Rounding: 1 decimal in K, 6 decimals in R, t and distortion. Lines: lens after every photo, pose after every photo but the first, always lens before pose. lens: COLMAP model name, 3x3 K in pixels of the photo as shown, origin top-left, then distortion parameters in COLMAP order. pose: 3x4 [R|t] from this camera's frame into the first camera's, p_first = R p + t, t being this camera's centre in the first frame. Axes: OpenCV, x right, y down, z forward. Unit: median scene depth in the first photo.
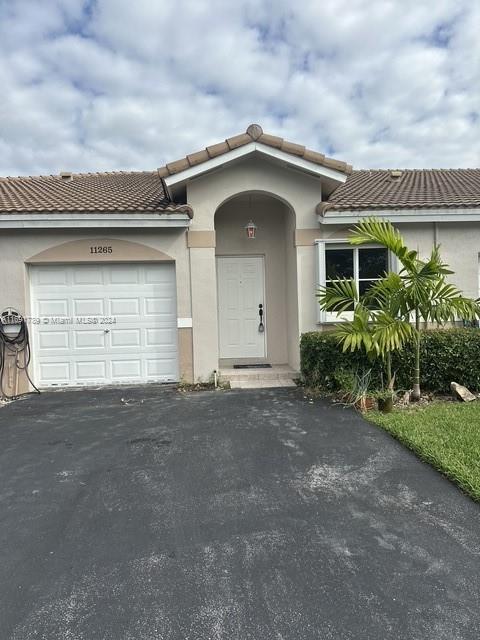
lens RADIAL K [[451.3, 0, 238.5], [0, 451.3, 323.0], [0, 0, 1]] dist [0.028178, -0.015823]
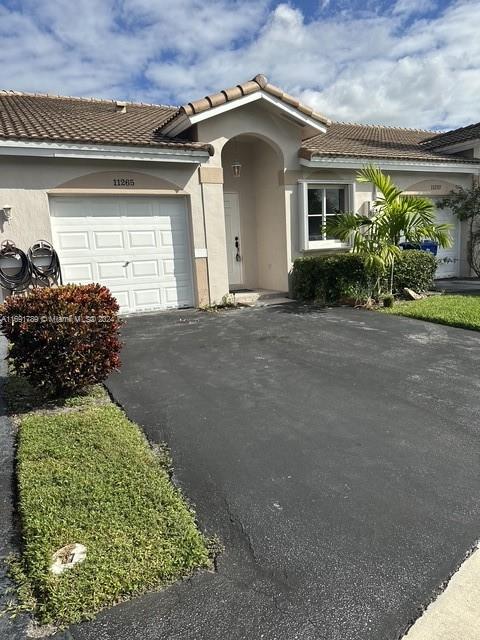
lens RADIAL K [[451.3, 0, 243.4], [0, 451.3, 319.3], [0, 0, 1]] dist [0.028178, -0.015823]
pose [[0.916537, -0.082773, 0.391292, -0.488553], [0.037549, 0.991837, 0.121858, 0.032343], [-0.398184, -0.096995, 0.912163, -0.081050]]
